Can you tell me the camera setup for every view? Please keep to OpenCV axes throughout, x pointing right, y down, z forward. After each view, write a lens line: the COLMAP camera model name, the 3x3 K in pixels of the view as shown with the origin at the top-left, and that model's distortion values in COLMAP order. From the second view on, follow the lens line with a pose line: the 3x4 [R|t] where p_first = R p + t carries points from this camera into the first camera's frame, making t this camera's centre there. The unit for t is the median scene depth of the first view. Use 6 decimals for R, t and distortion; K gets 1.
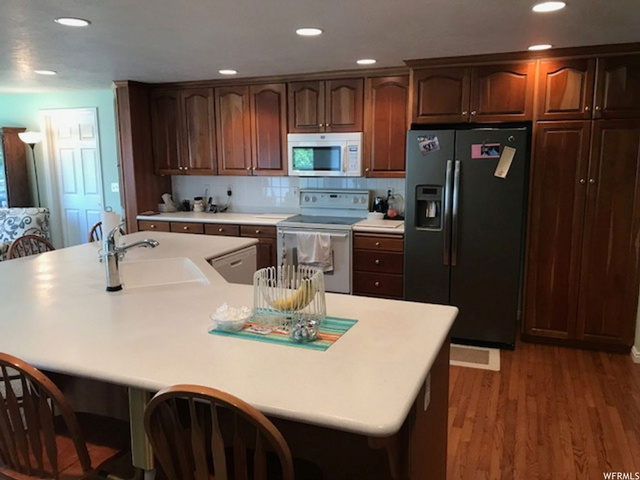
lens RADIAL K [[522.2, 0, 318.5], [0, 522.2, 238.1], [0, 0, 1]] dist [0.037138, -0.060792]
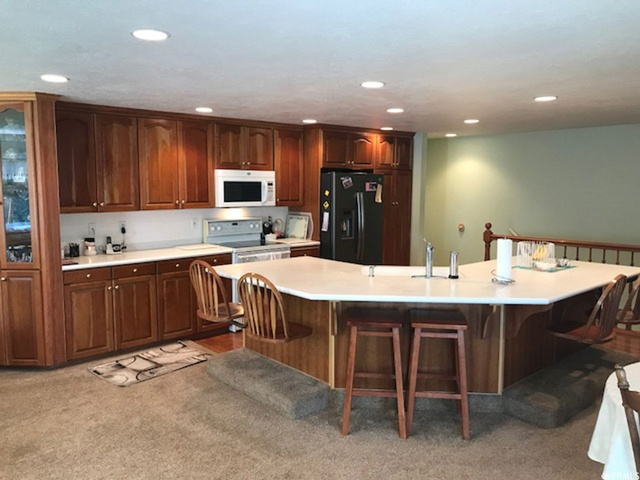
lens RADIAL K [[522.2, 0, 321.2], [0, 522.2, 239.1], [0, 0, 1]] dist [0.037138, -0.060792]
pose [[0.435589, -0.086636, 0.895967, -0.946361], [0.140107, 0.989752, 0.027589, -0.054391], [-0.889175, 0.113514, 0.443263, 0.332915]]
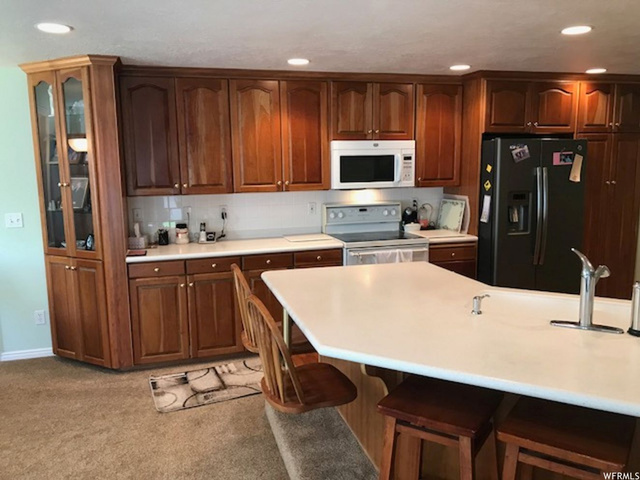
lens RADIAL K [[522.2, 0, 321.0], [0, 522.2, 237.8], [0, 0, 1]] dist [0.037138, -0.060792]
pose [[0.786619, -0.093779, 0.610275, -0.604922], [0.110509, 0.993822, 0.010276, -0.051206], [-0.607469, 0.059357, 0.792123, 0.336379]]
